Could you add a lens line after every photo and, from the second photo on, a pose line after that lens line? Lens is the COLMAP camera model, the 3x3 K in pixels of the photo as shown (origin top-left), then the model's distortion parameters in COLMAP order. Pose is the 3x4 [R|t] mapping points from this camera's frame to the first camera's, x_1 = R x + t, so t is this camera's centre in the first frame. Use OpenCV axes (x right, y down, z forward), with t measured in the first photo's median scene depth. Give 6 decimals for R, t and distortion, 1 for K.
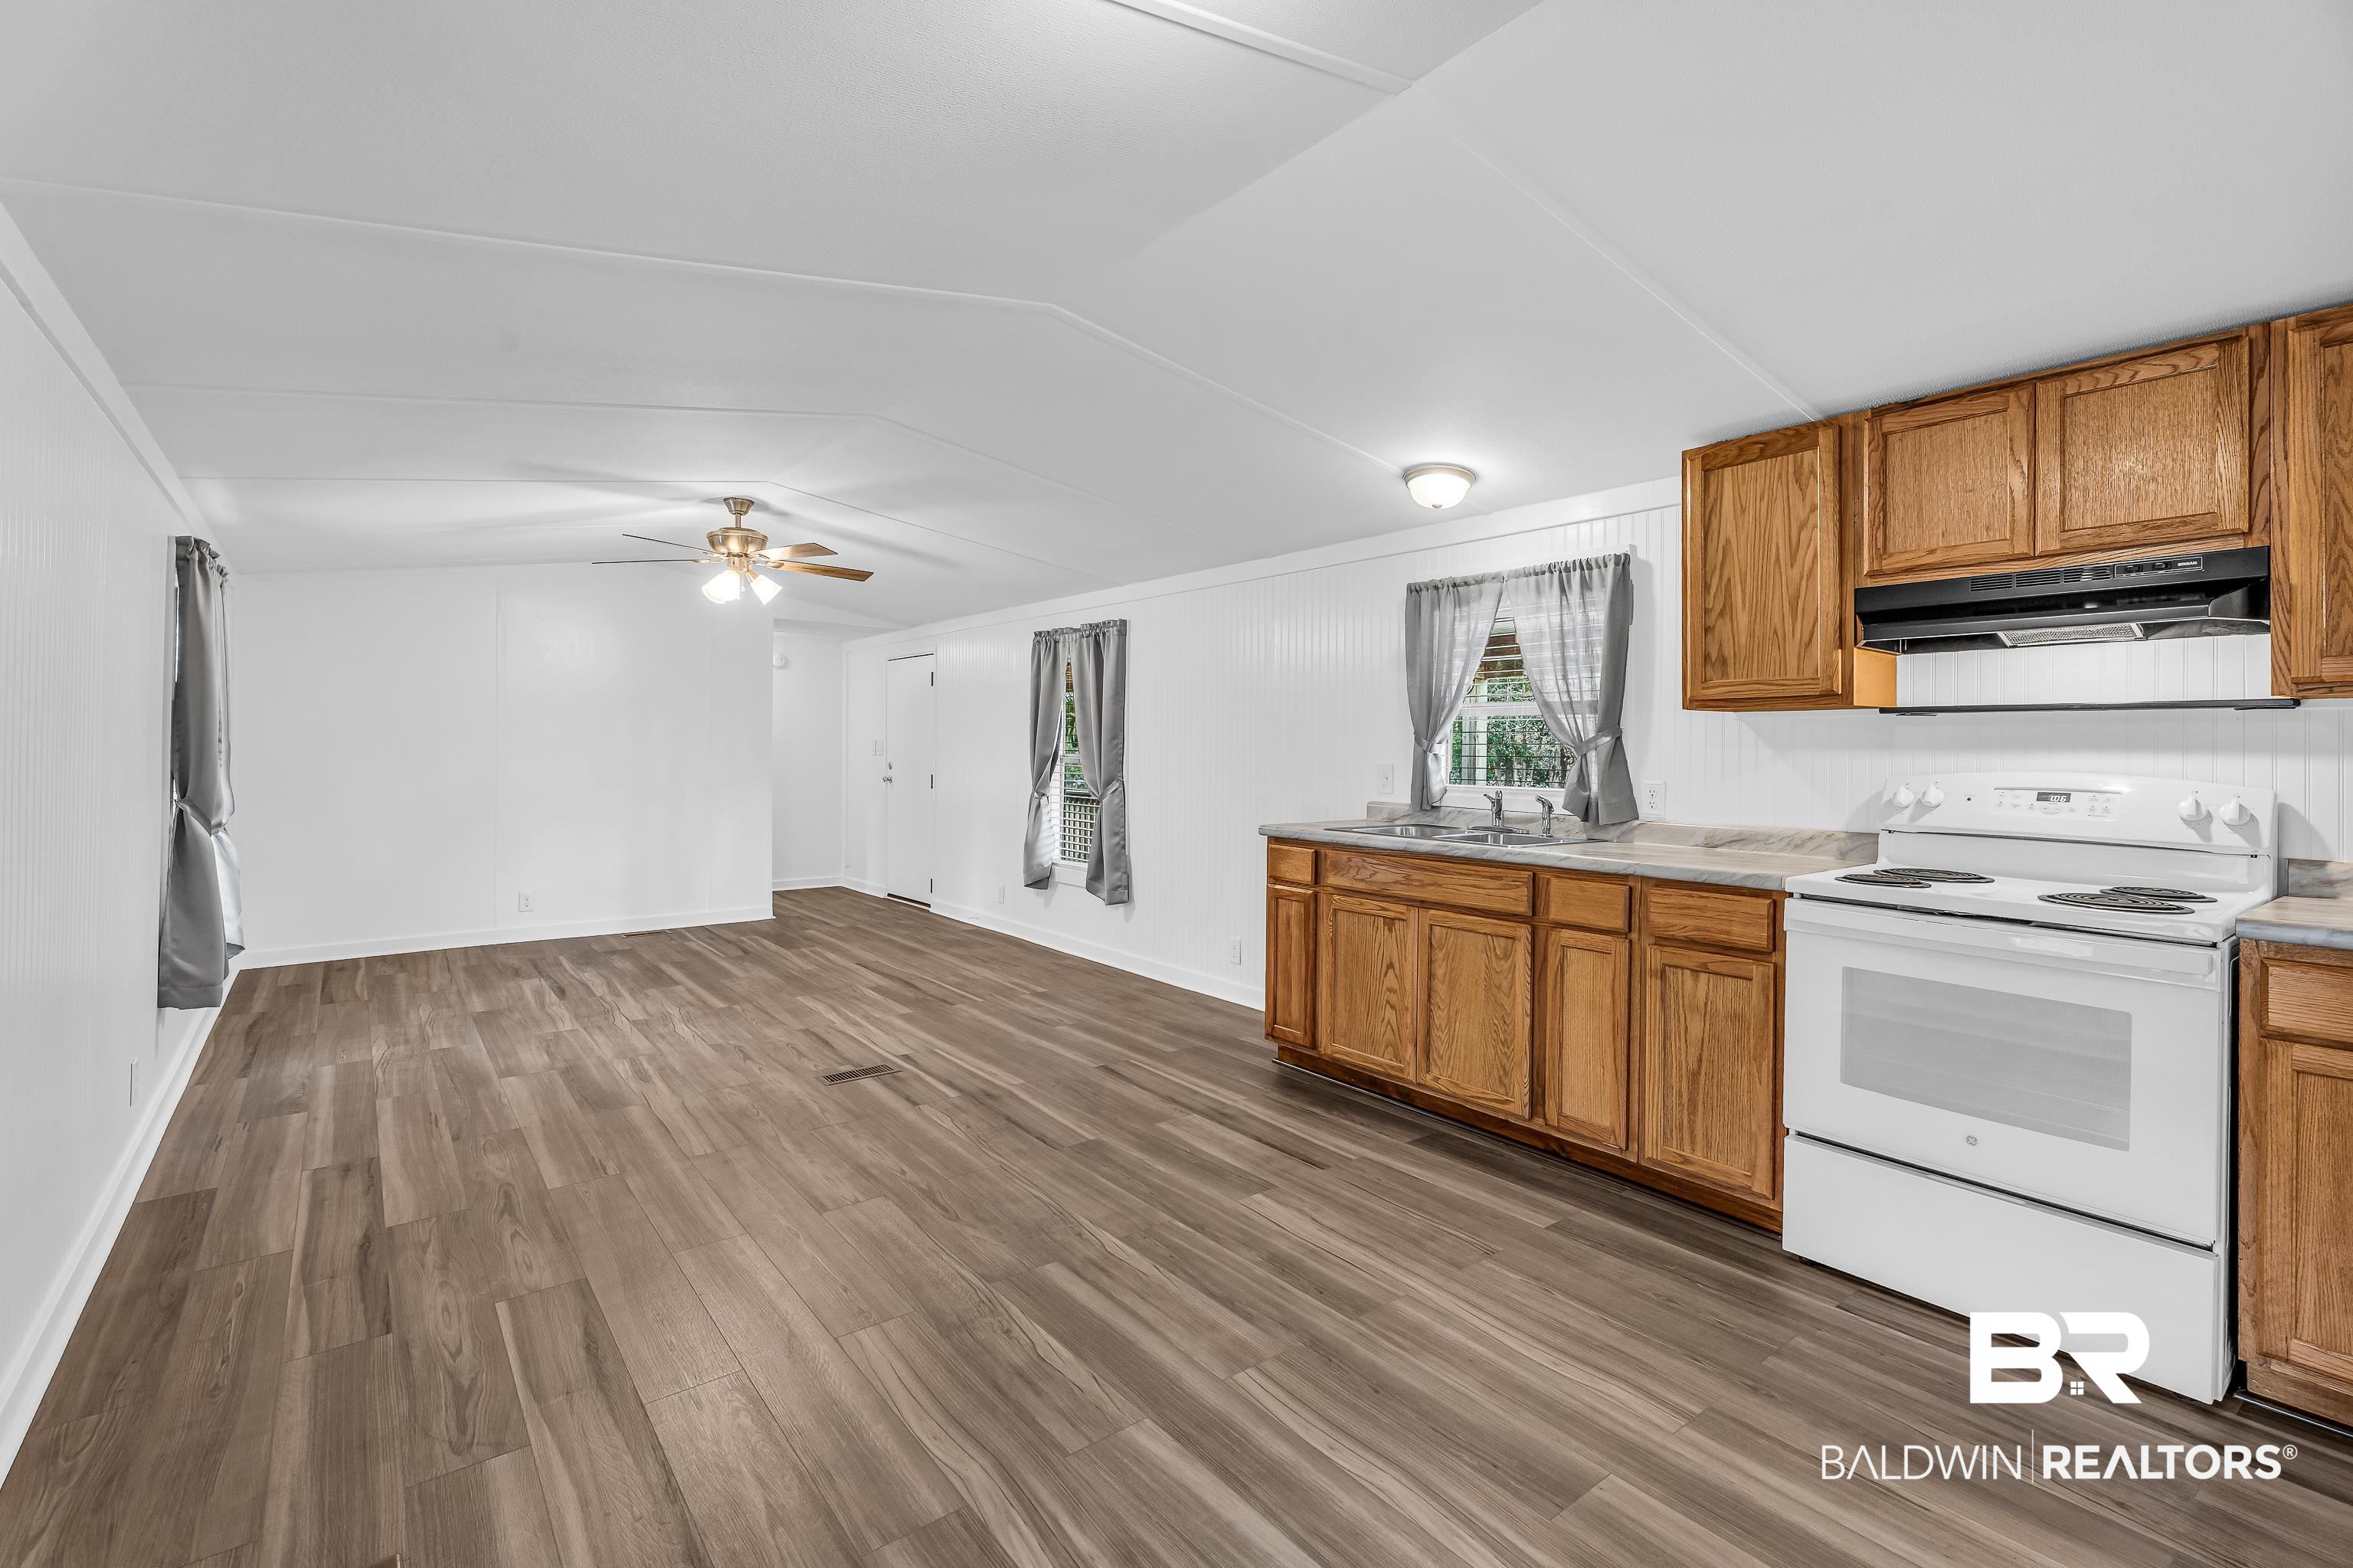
lens RADIAL K [[1052.9, 0, 1186.0], [0, 1052.9, 737.7], [0, 0, 1]] dist [-0.002661, 0.000152]
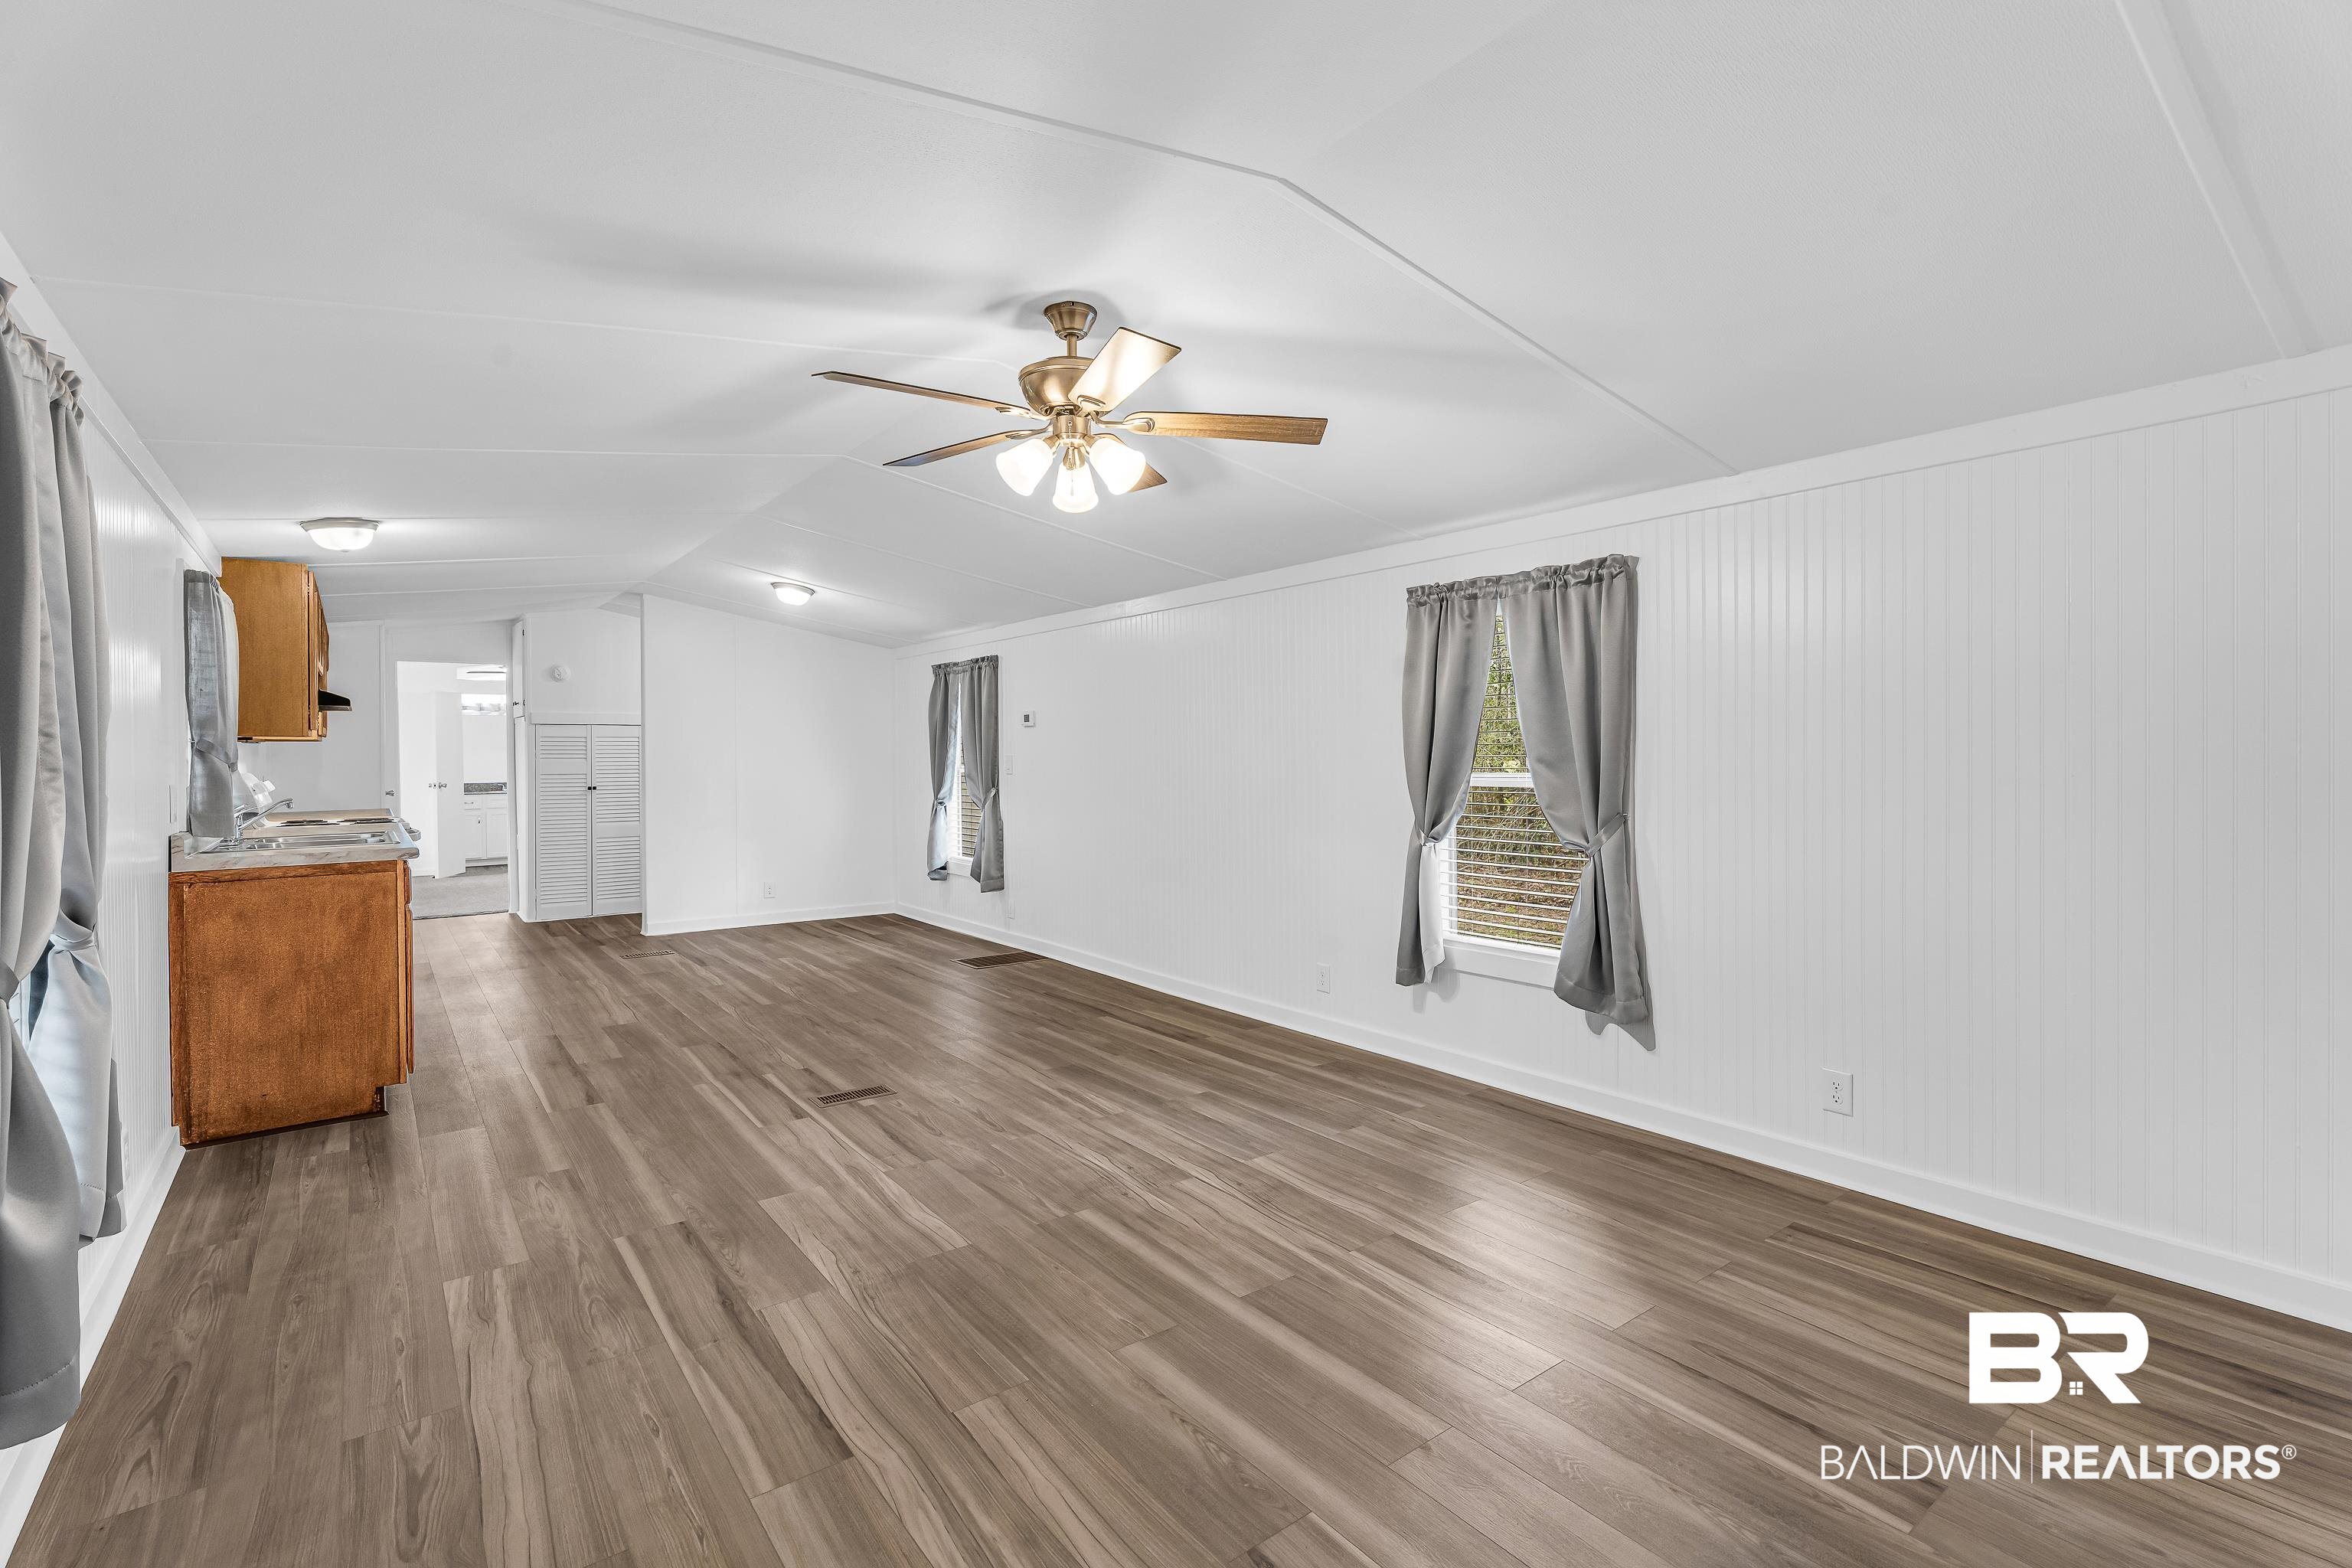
lens RADIAL K [[1091.4, 0, 1176.0], [0, 1091.4, 784.0], [0, 0, 1]] dist [0.000018, 0.000516]
pose [[-0.999636, -0.002927, 0.026833, -0.792110], [-0.002430, 0.999825, 0.018531, 0.014483], [-0.026883, 0.018459, -0.999468, 2.488727]]
